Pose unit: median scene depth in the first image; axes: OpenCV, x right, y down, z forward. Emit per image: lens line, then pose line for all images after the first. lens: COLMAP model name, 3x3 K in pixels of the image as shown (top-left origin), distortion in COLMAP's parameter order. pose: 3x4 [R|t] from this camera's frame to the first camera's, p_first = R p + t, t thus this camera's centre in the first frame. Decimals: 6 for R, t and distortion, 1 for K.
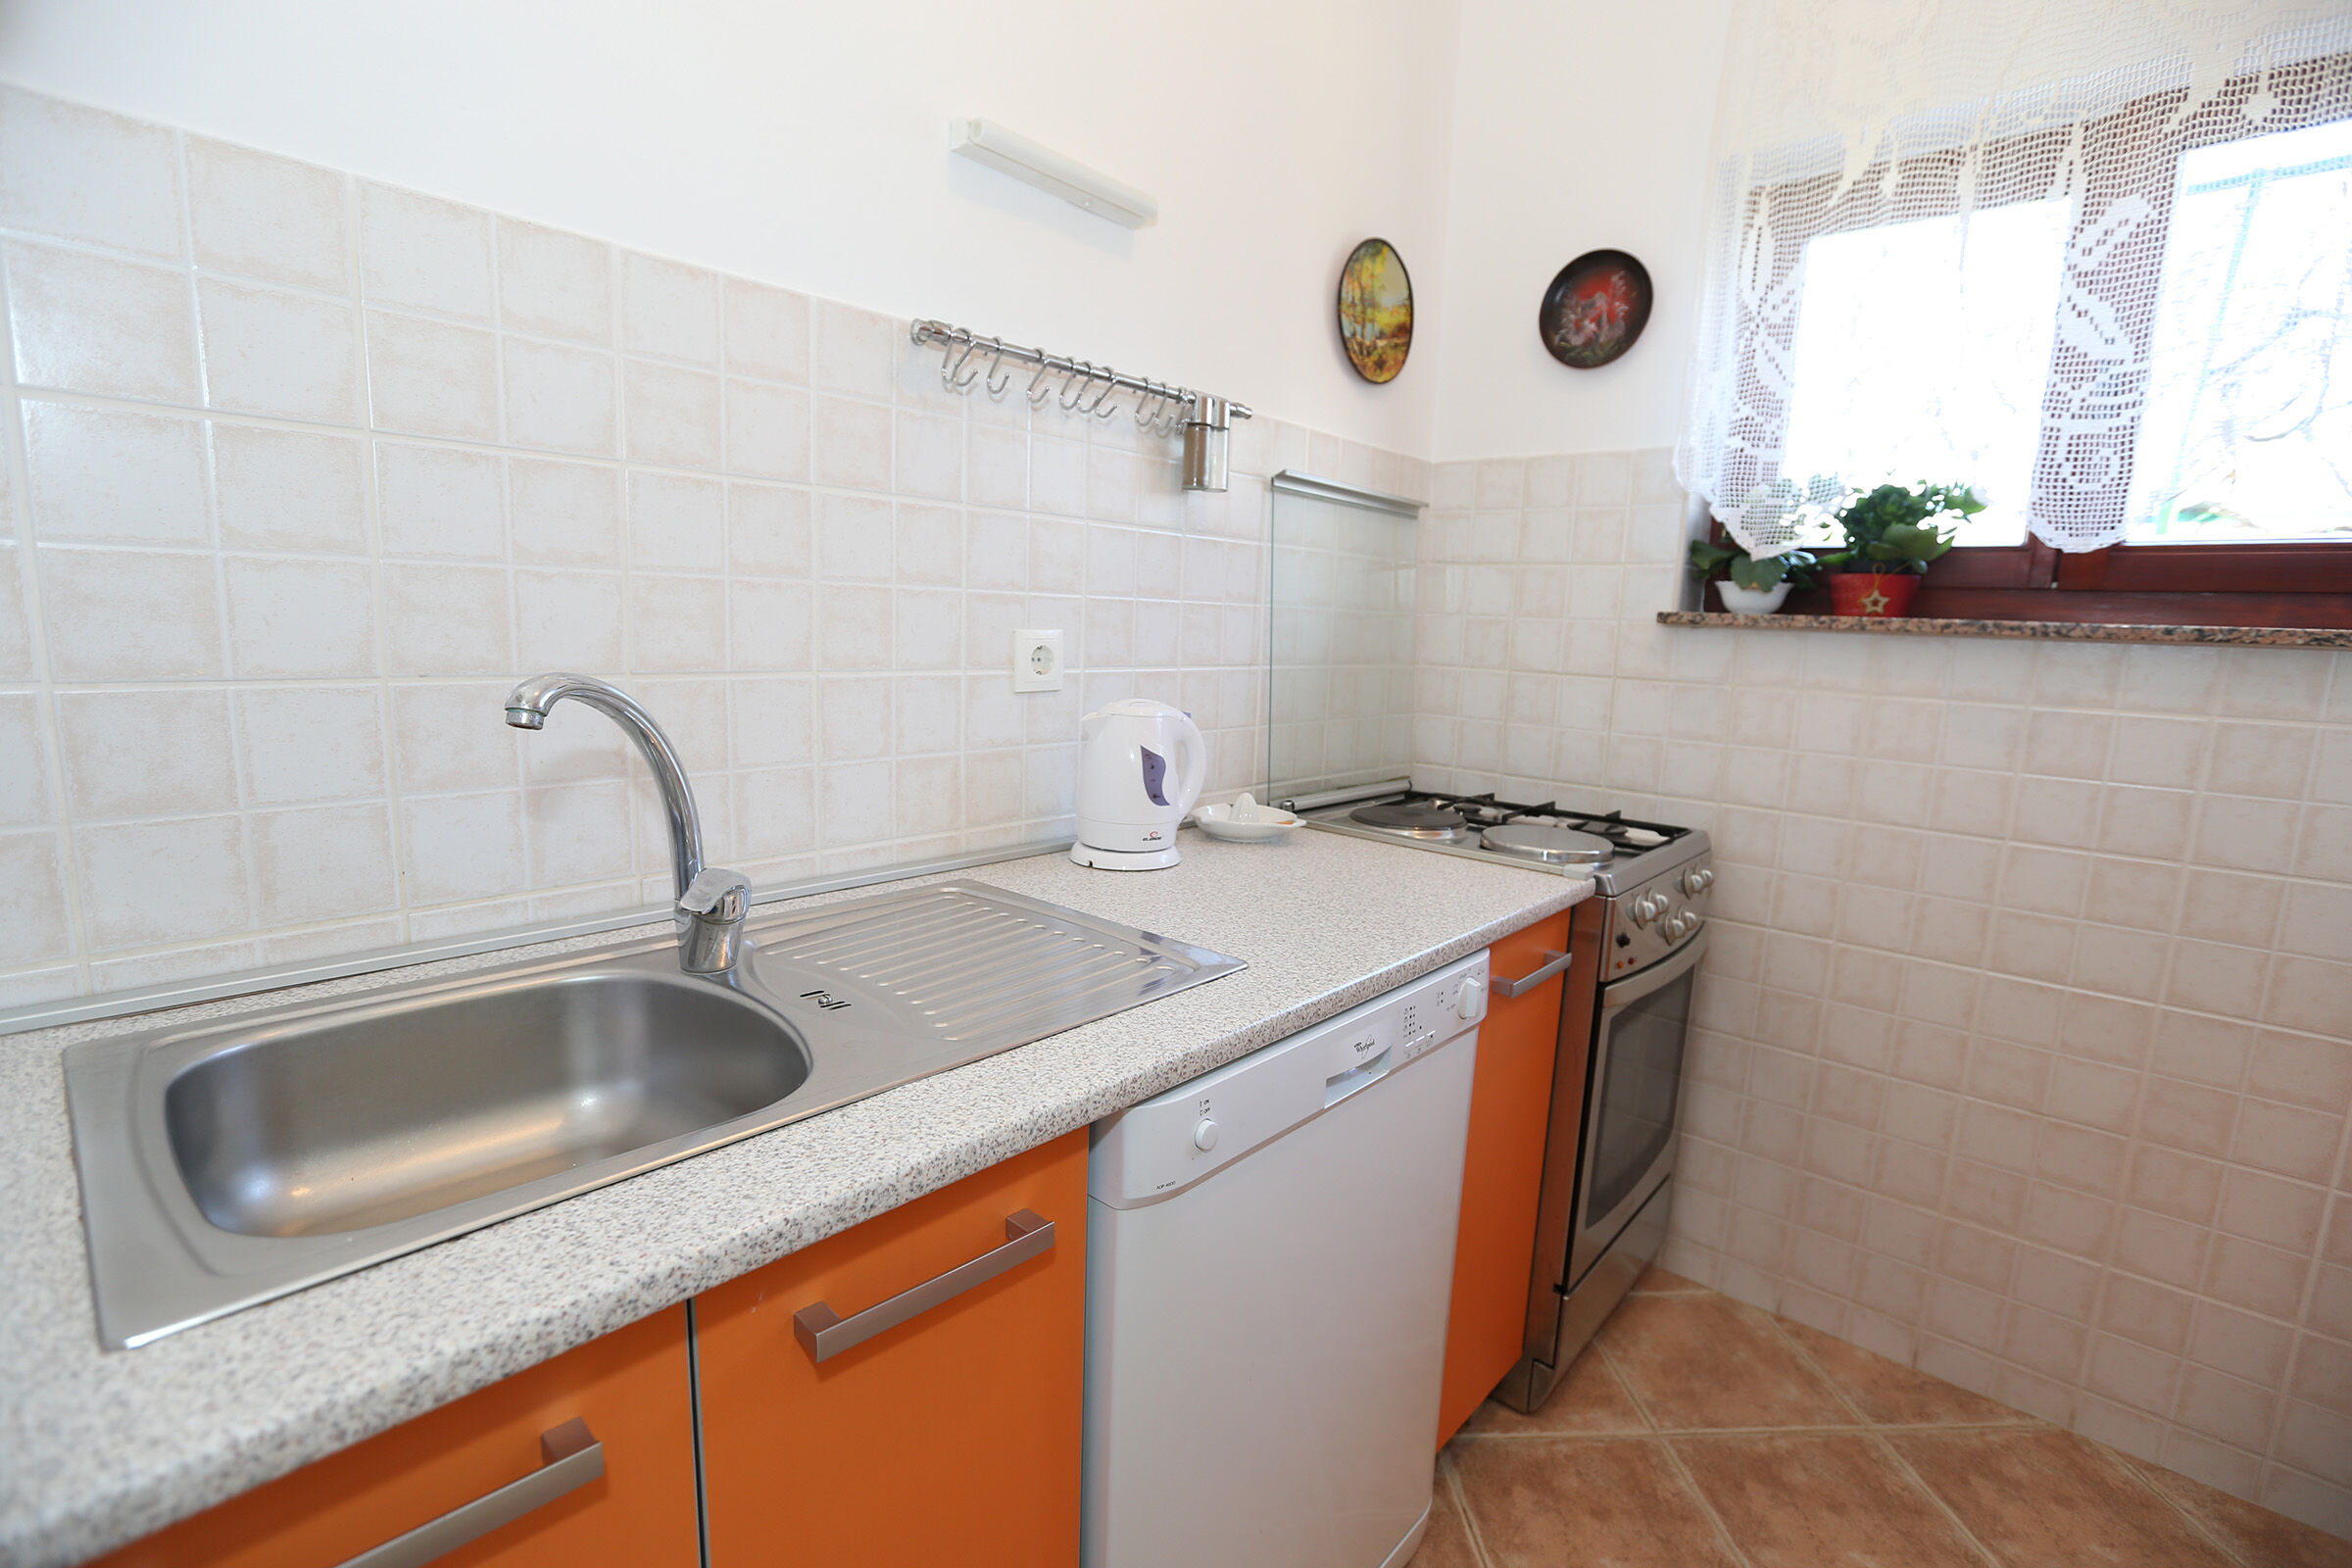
lens RADIAL K [[1074.4, 0, 1177.8], [0, 1074.4, 798.2], [0, 0, 1]] dist [-0.058718, 0.020227]
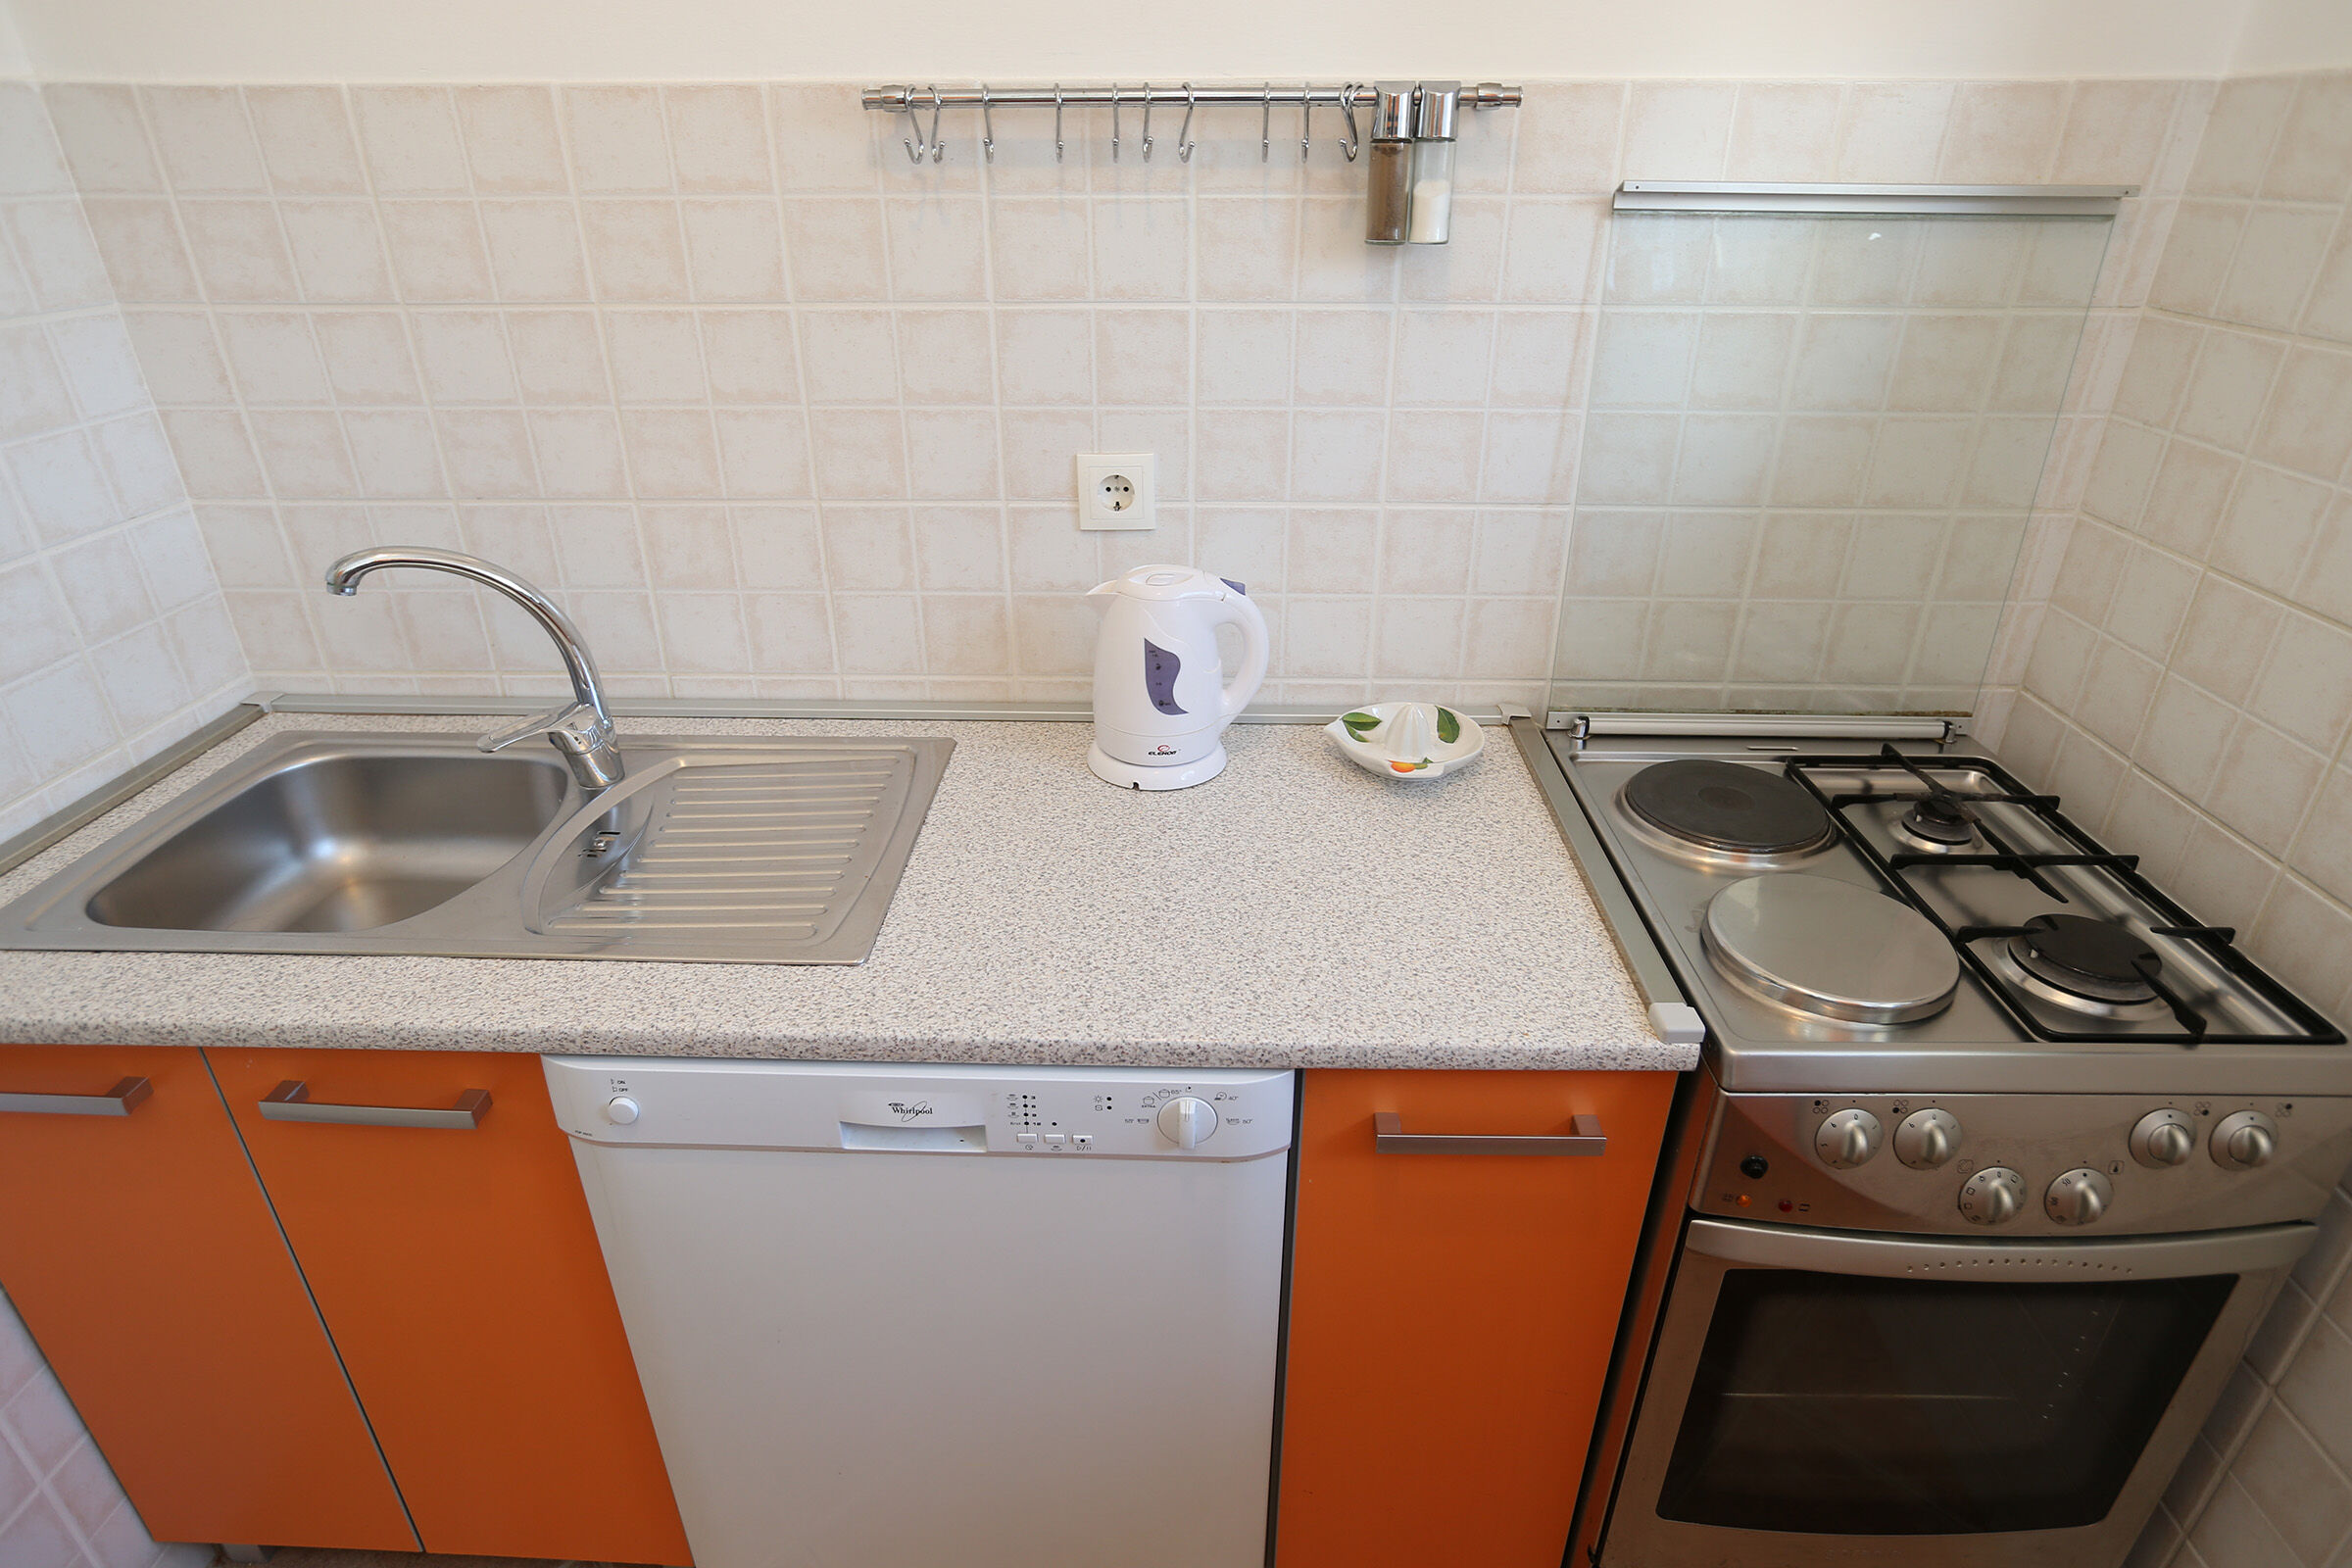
lens RADIAL K [[1282.0, 0, 1172.9], [0, 1282.0, 801.3], [0, 0, 1]] dist [-0.052083, 0.034839]
pose [[0.643660, 0.323409, -0.693620, 0.726915], [-0.100999, 0.934293, 0.341901, -0.278243], [0.758618, -0.150013, 0.634030, 0.447535]]
